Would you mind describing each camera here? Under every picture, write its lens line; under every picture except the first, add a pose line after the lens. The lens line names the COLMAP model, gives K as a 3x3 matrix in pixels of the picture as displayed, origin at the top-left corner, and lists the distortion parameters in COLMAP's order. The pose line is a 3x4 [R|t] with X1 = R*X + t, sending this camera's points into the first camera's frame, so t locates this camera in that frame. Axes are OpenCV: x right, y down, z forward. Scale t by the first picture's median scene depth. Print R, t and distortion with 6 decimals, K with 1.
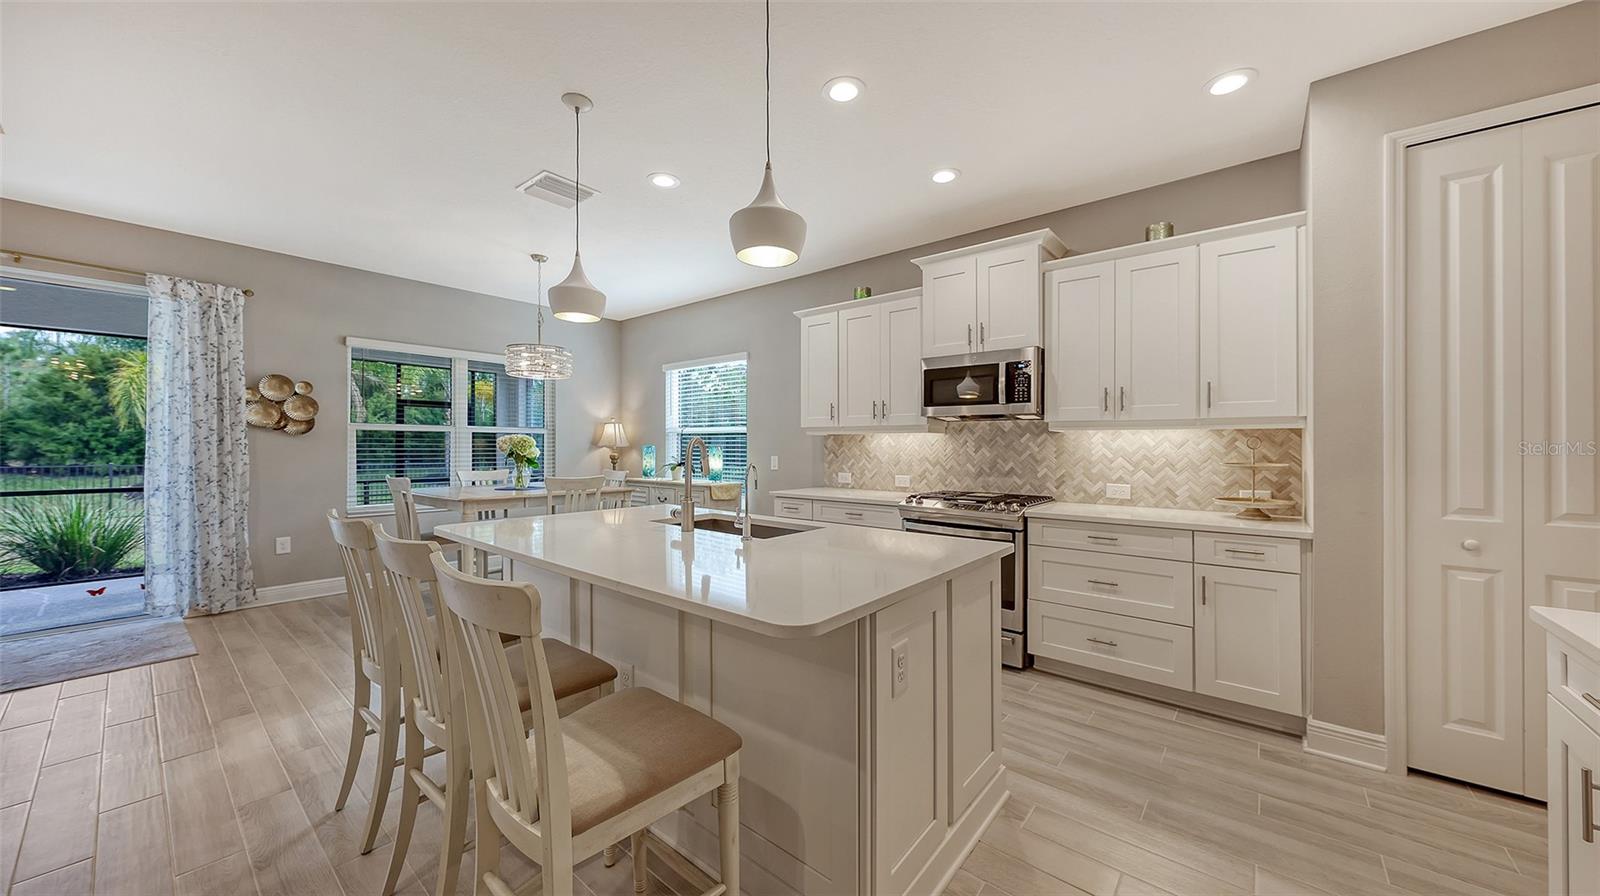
lens RADIAL K [[551.7, 0, 797.4], [0, 551.7, 449.0], [0, 0, 1]] dist [0.004430, -0.001785]
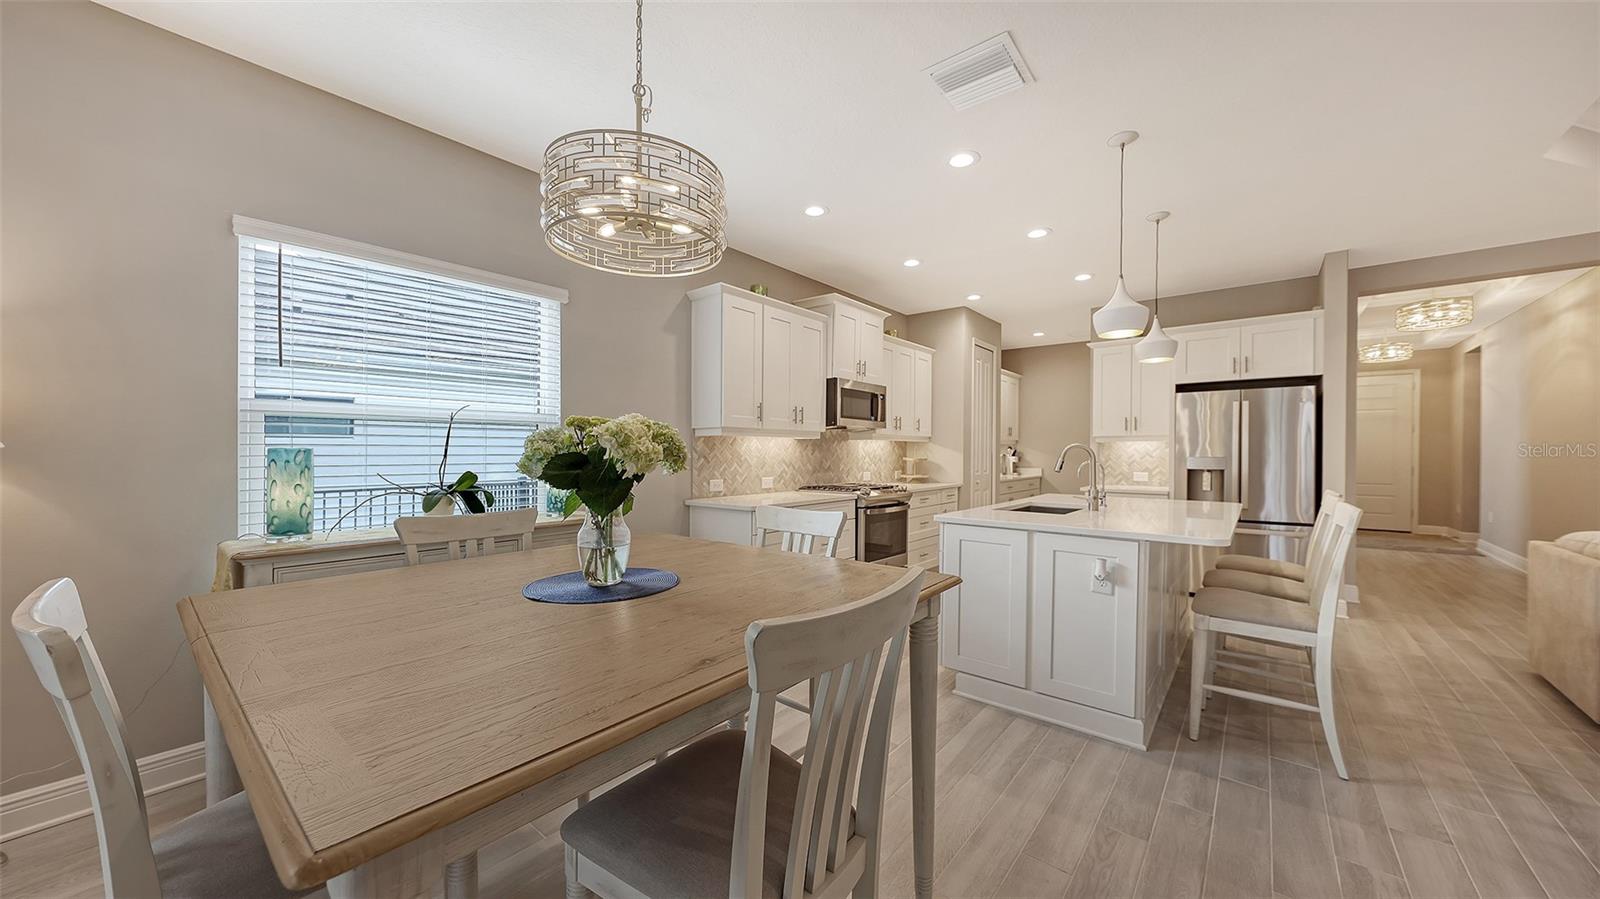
lens RADIAL K [[551.7, 0, 809.3], [0, 551.7, 463.1], [0, 0, 1]] dist [0.004430, -0.001785]
pose [[-0.013096, -0.025378, 0.999592, -0.929731], [0.003684, 0.999670, 0.025428, -0.006033], [-0.999907, 0.004016, -0.012998, 1.017645]]
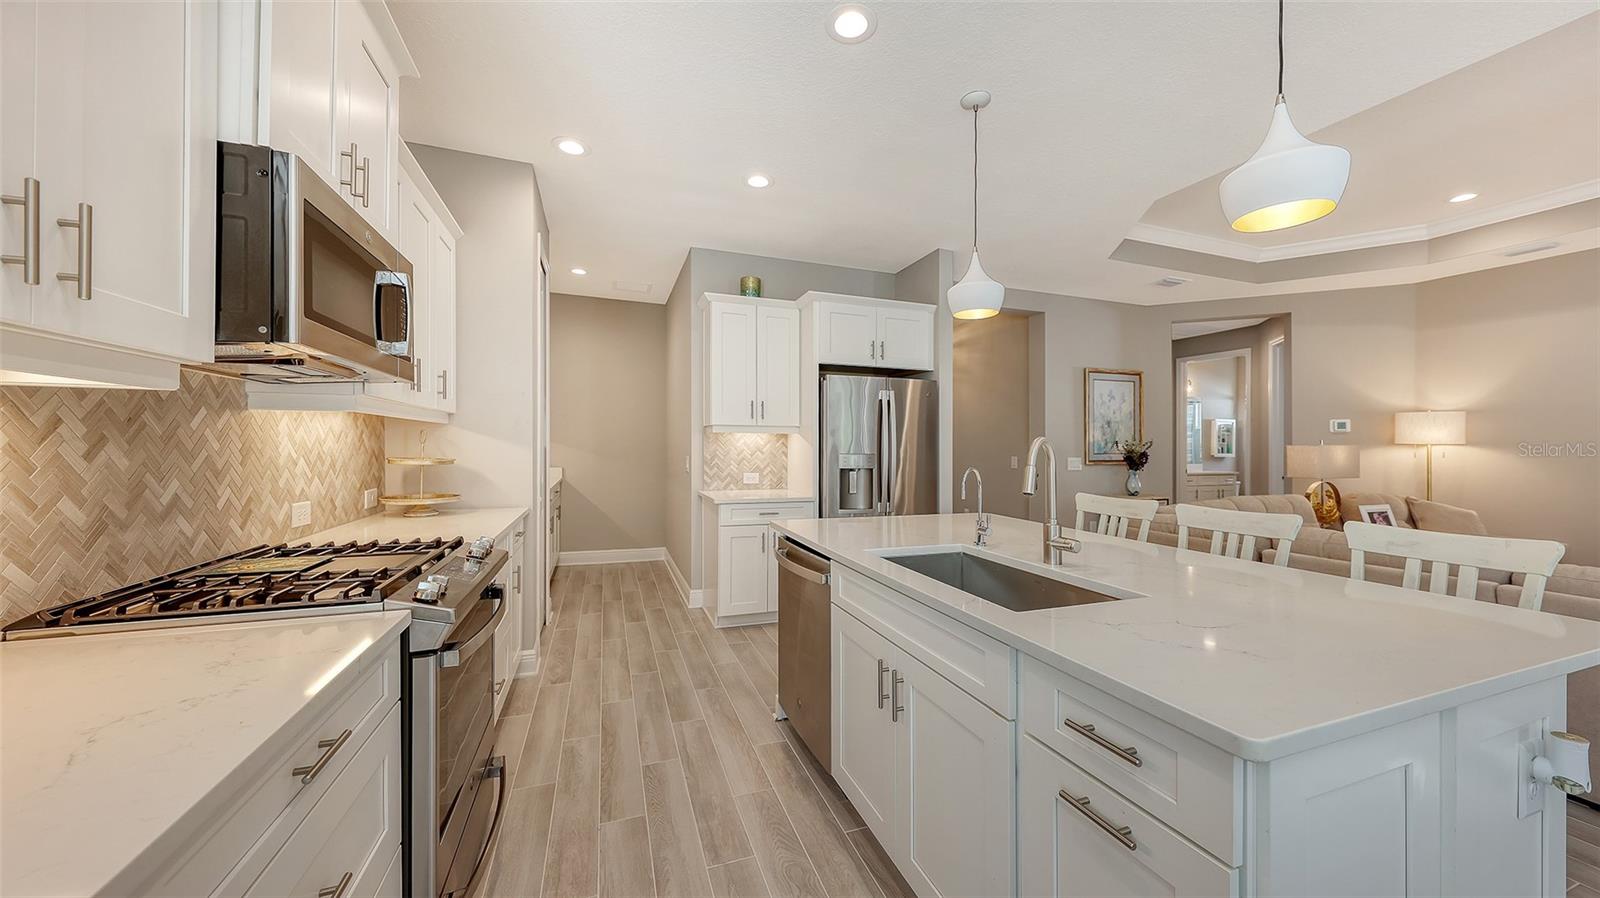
lens RADIAL K [[551.7, 0, 804.7], [0, 551.7, 441.8], [0, 0, 1]] dist [0.004430, -0.001785]
pose [[-0.867139, -0.010663, 0.497951, -0.161389], [-0.011452, 0.999933, 0.001470, -0.007786], [-0.497934, -0.004428, -0.867204, 1.060350]]
